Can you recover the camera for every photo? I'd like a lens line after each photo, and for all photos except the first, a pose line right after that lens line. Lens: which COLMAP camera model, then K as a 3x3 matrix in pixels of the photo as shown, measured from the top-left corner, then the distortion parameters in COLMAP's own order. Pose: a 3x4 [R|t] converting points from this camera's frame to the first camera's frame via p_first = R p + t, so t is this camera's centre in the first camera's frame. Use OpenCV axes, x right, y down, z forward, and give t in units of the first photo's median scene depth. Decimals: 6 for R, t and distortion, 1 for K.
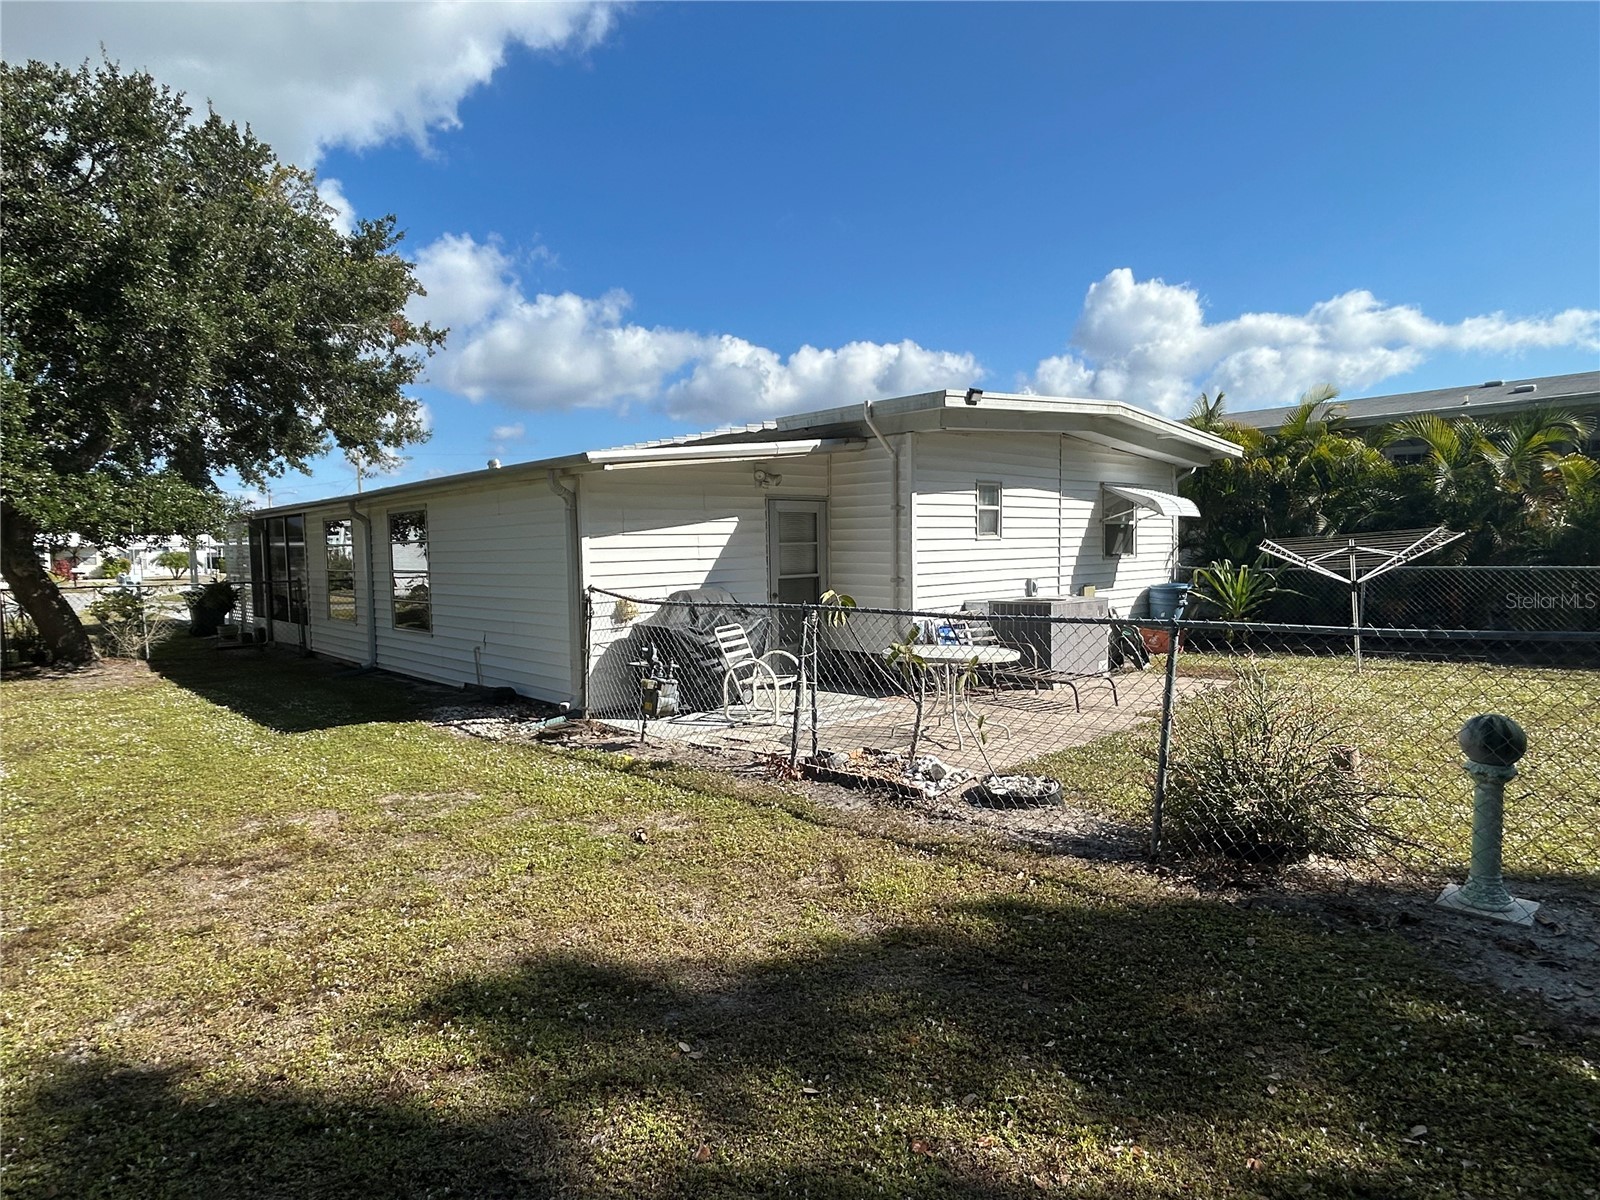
lens RADIAL K [[886.8, 0, 800.2], [0, 886.8, 598.9], [0, 0, 1]] dist [-0.001288, -0.000114]
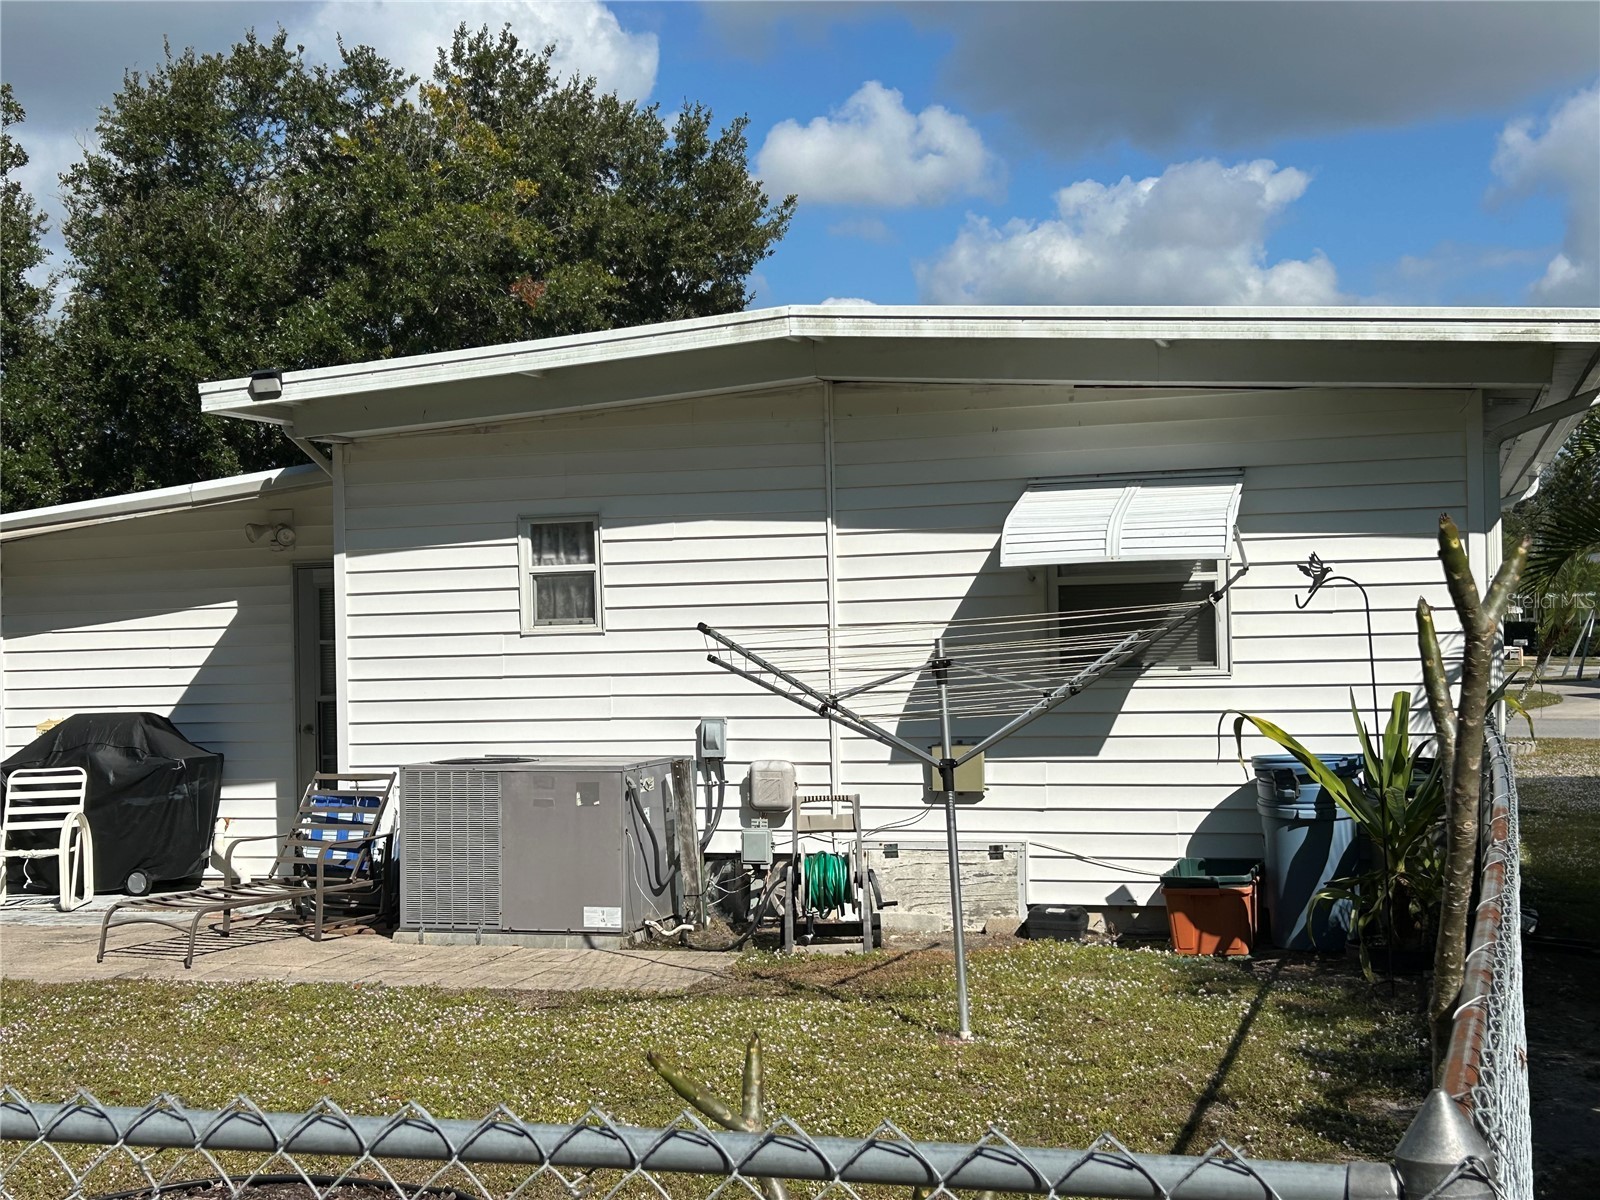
lens RADIAL K [[2142.3, 0, 800.1], [0, 2142.3, 600.3], [0, 0, 1]] dist [0.024707, 0.000000]
pose [[0.520924, -0.011210, -0.853530, 1.305364], [-0.039750, 0.998510, -0.037375, -0.046912], [0.852677, 0.053398, 0.519702, 0.504636]]
